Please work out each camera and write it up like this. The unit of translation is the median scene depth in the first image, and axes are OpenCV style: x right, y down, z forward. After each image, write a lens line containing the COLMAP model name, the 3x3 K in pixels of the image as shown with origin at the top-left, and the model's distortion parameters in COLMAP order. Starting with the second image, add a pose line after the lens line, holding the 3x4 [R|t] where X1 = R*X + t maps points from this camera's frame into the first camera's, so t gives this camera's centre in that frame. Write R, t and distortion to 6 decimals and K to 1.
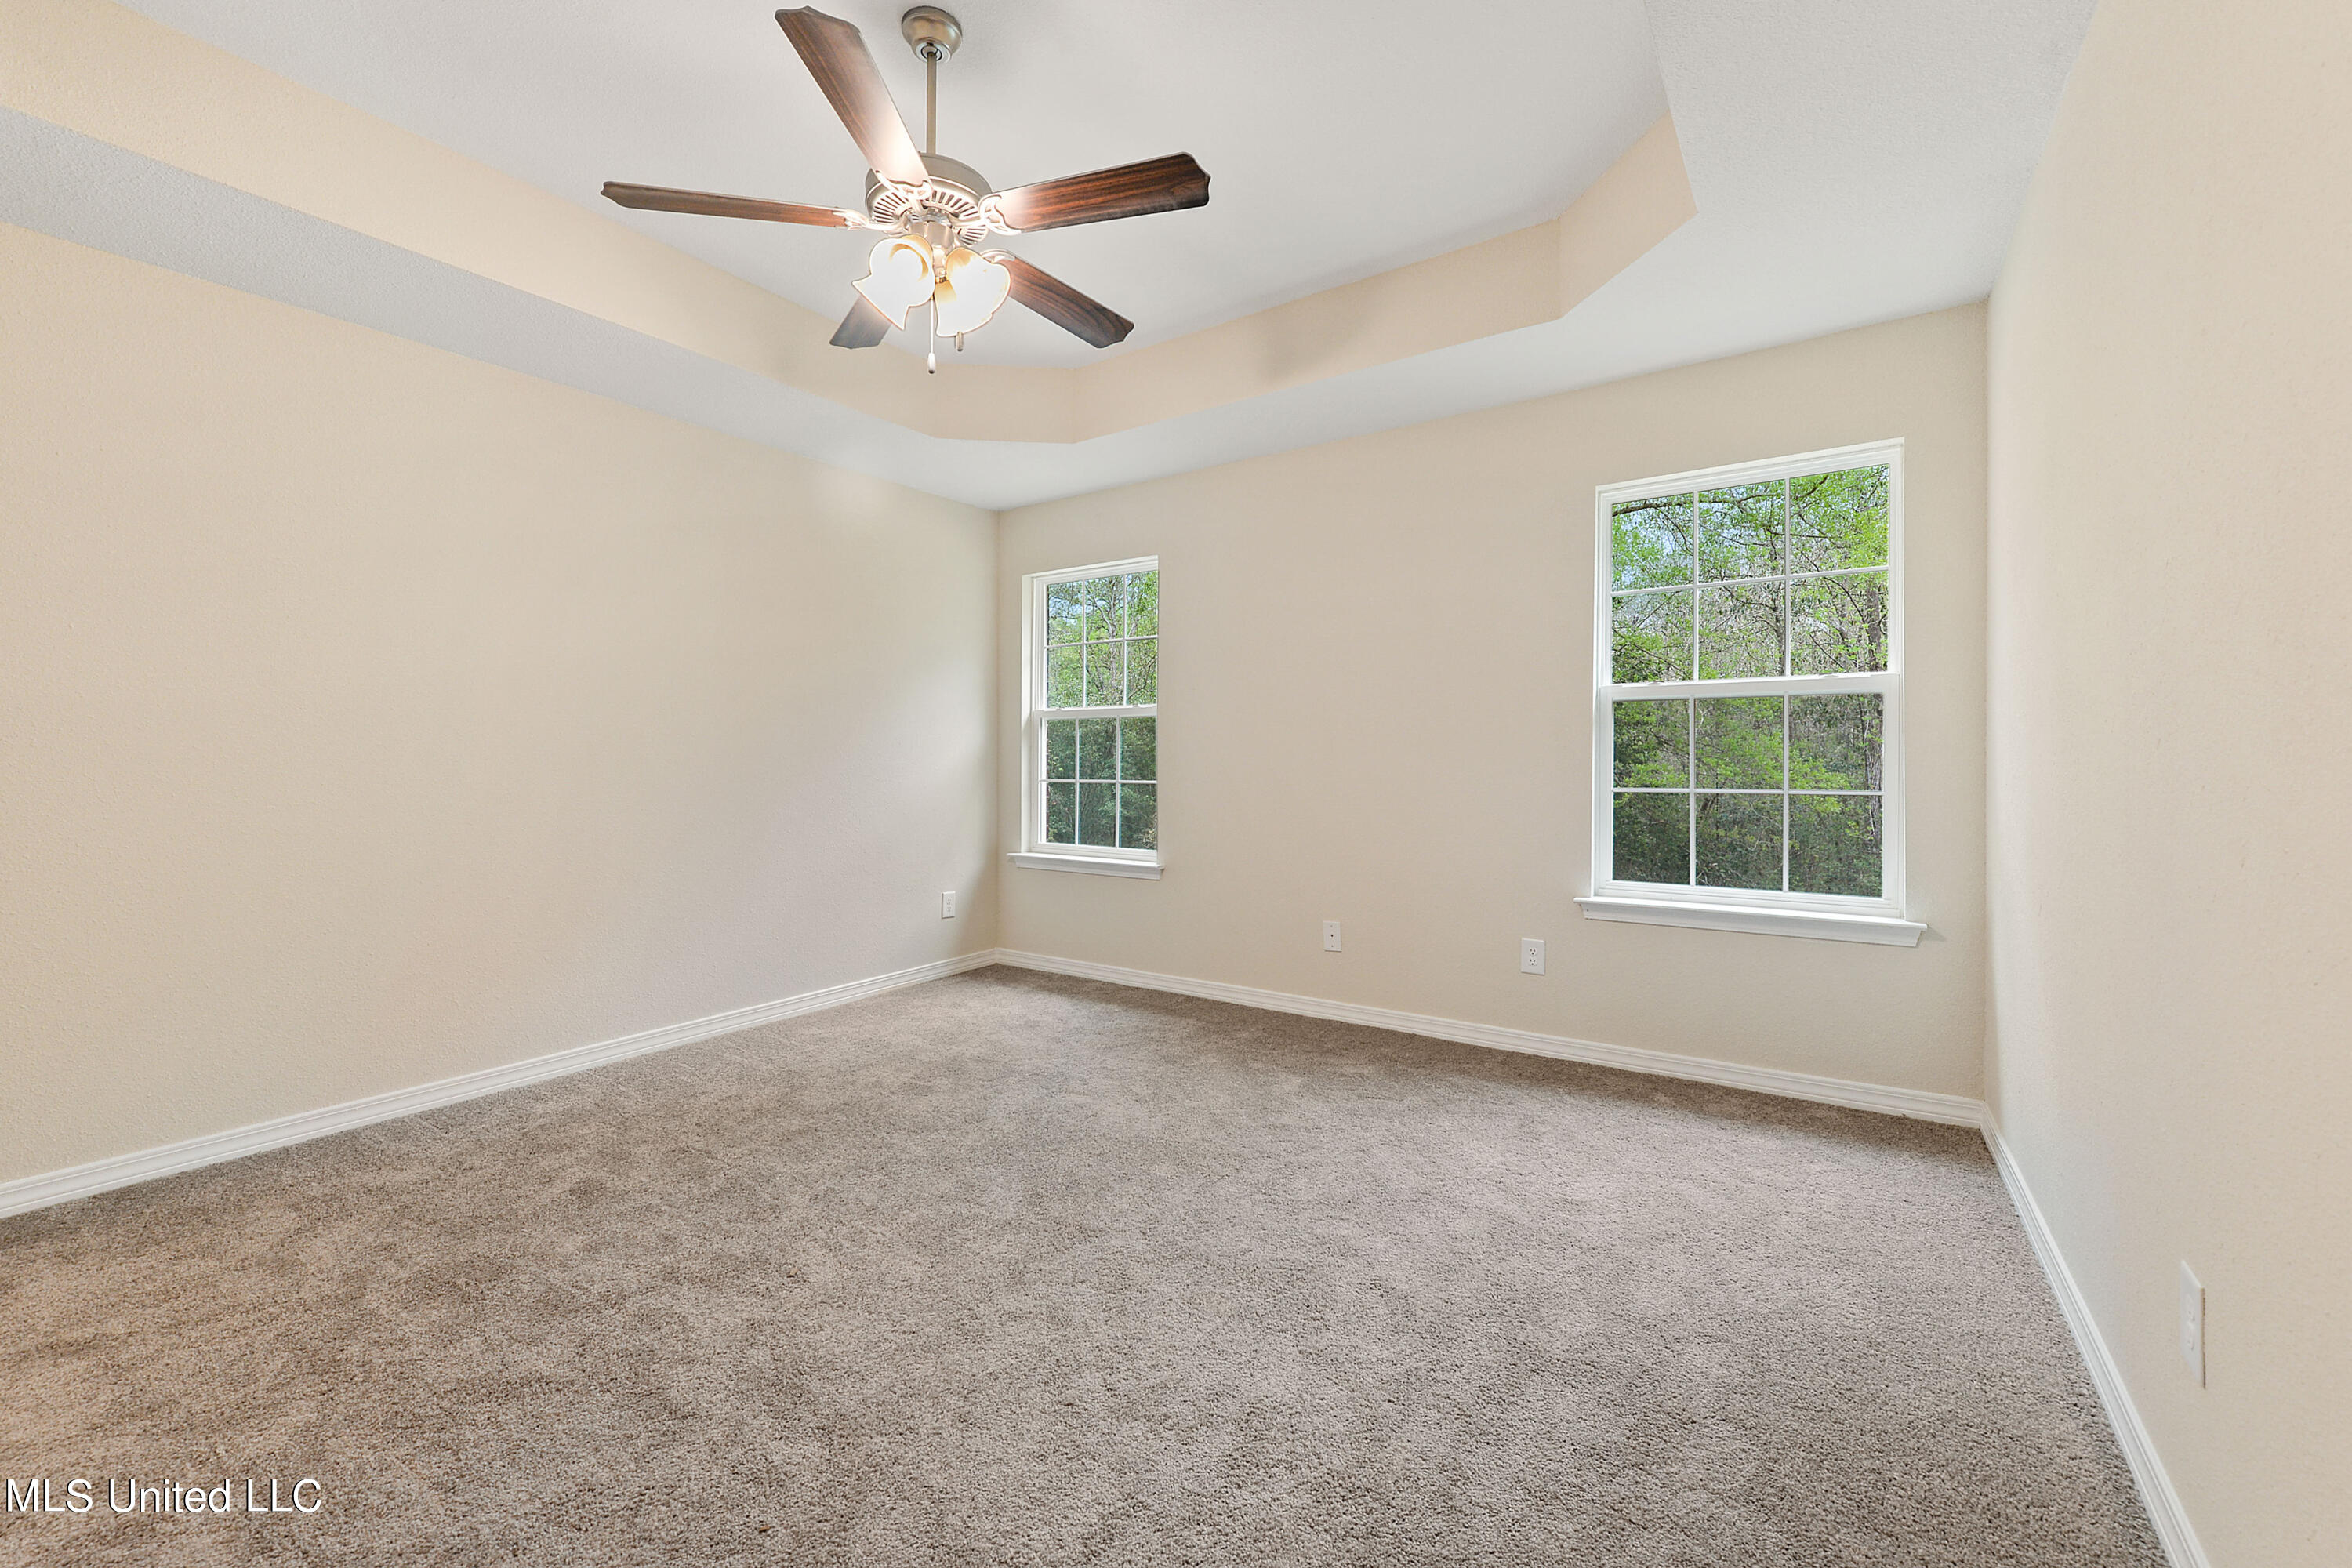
lens RADIAL K [[953.5, 0, 1153.7], [0, 953.5, 758.3], [0, 0, 1]] dist [0.000797, -0.000447]
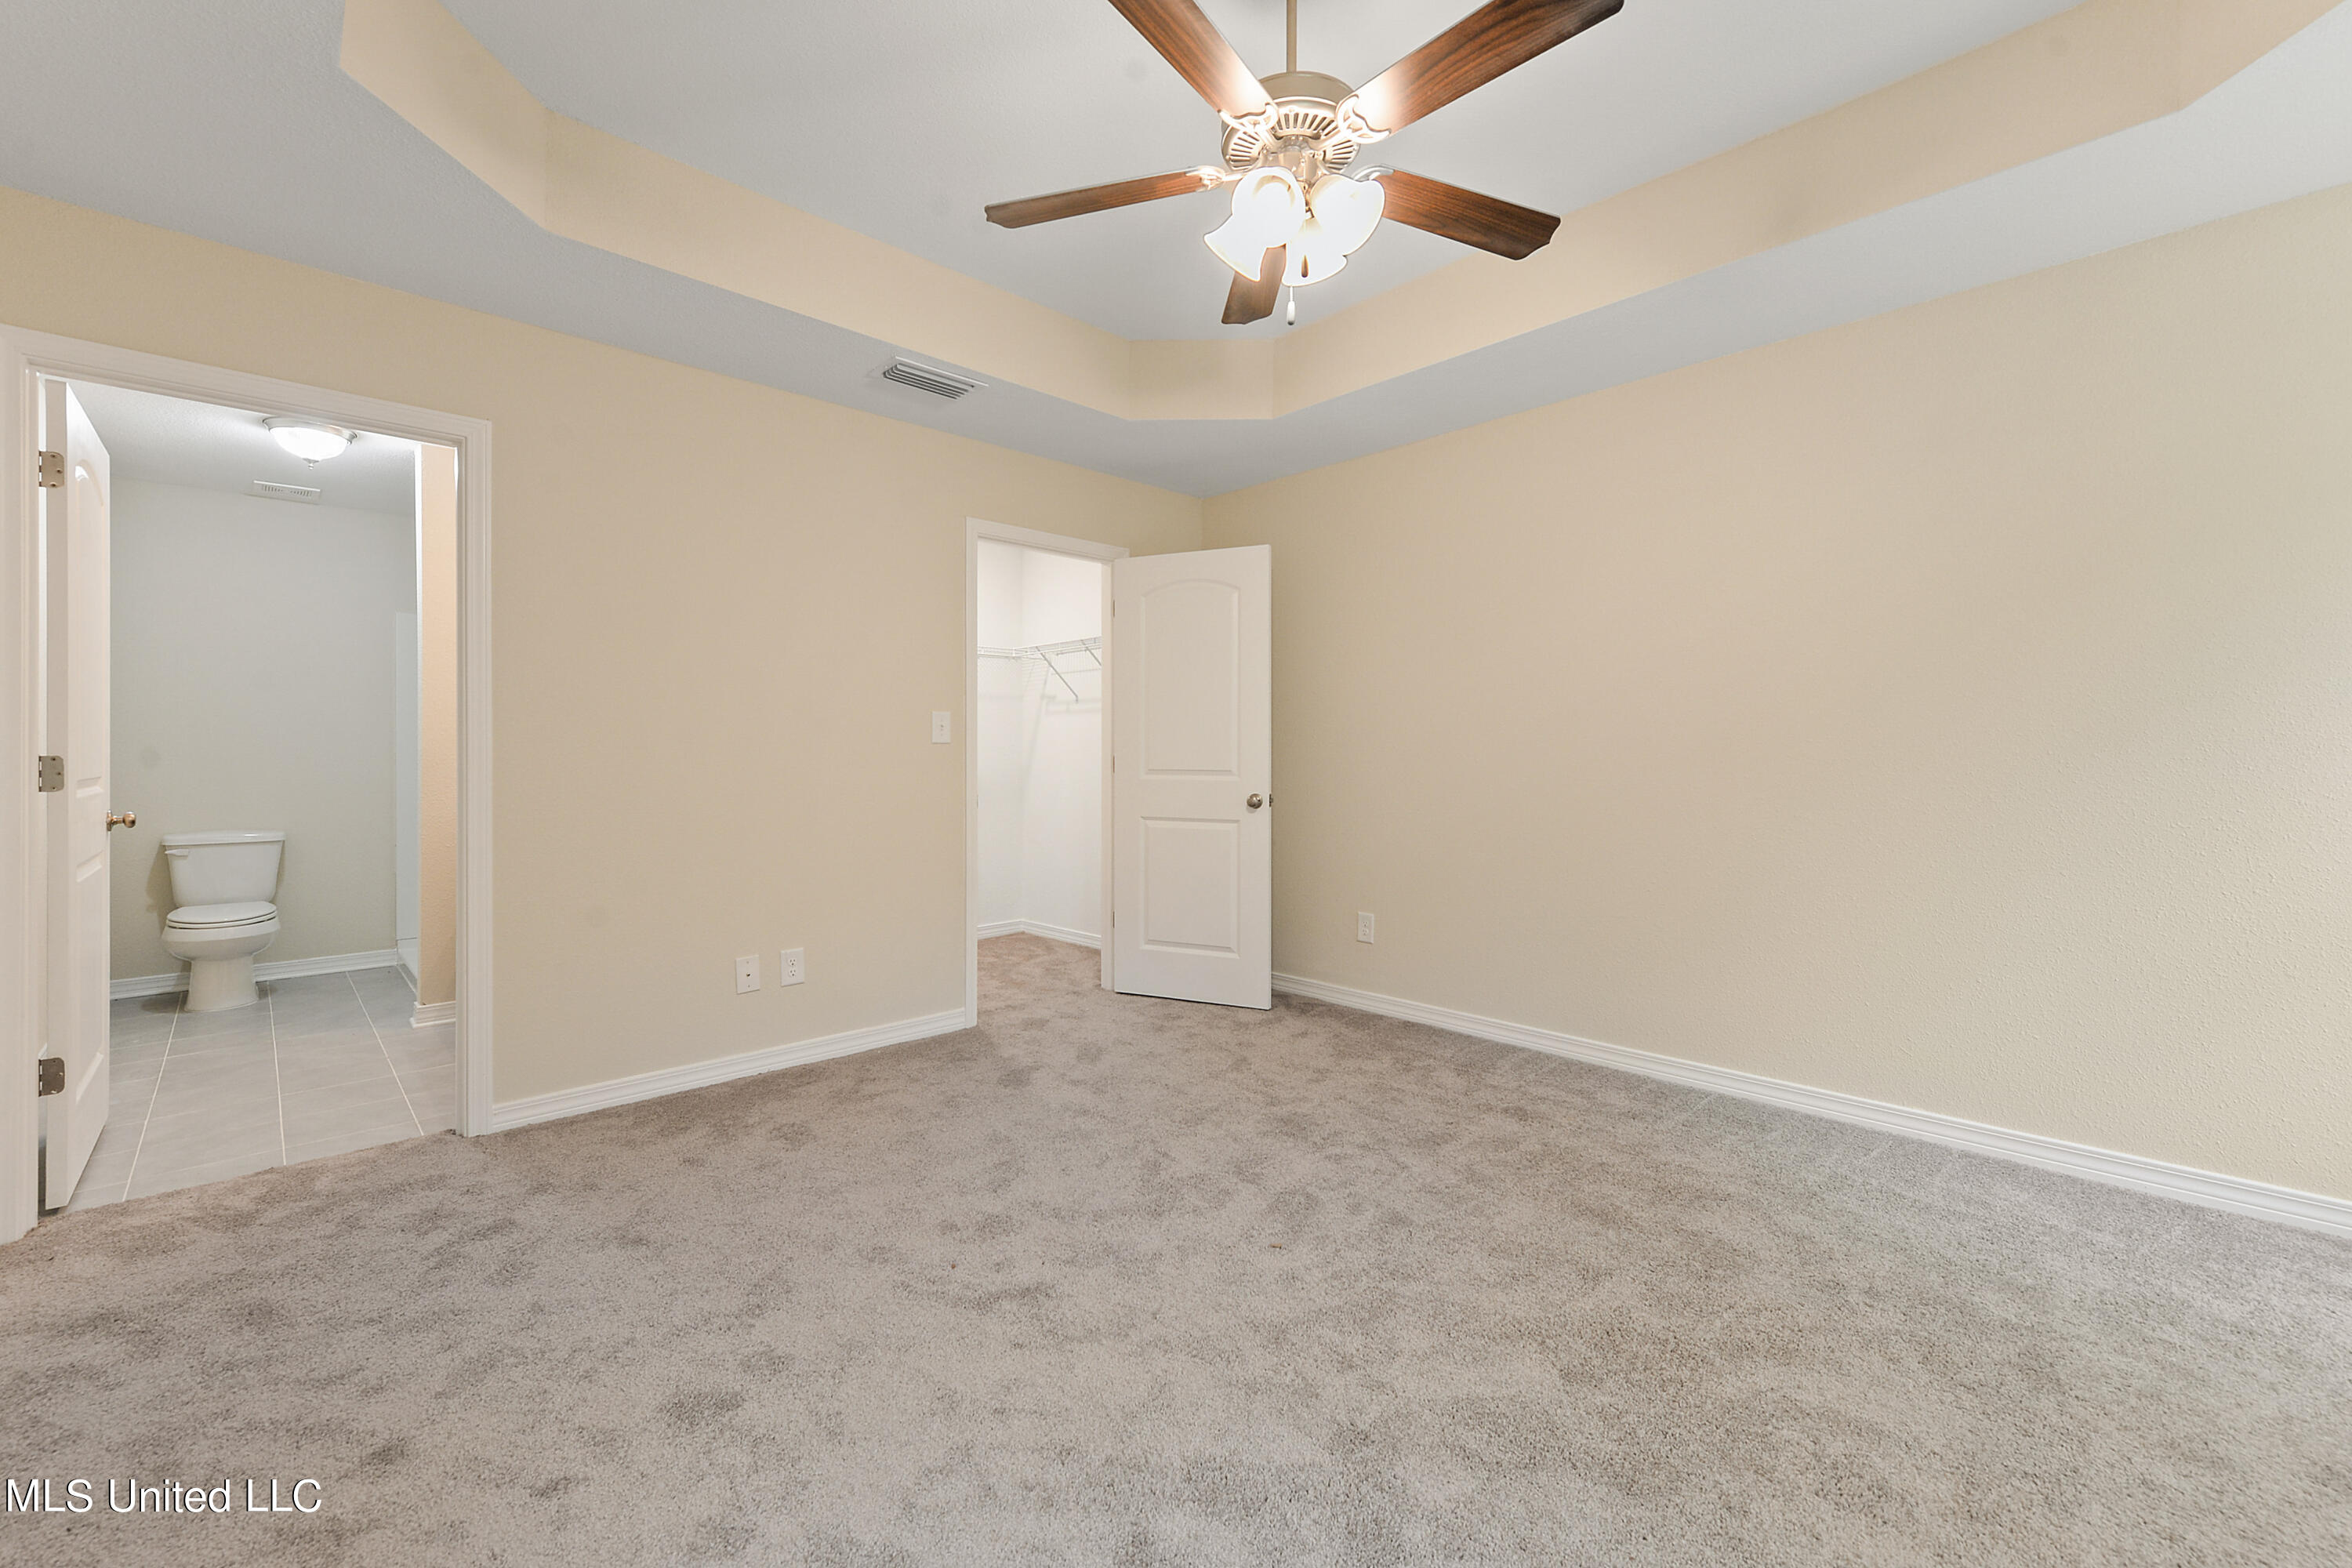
lens RADIAL K [[953.5, 0, 1153.7], [0, 953.5, 758.3], [0, 0, 1]] dist [0.000797, -0.000447]
pose [[-0.194608, 0.011321, -0.980816, 0.666856], [-0.000549, 0.999932, 0.011651, -0.010920], [0.980881, 0.002806, -0.194588, 1.048212]]
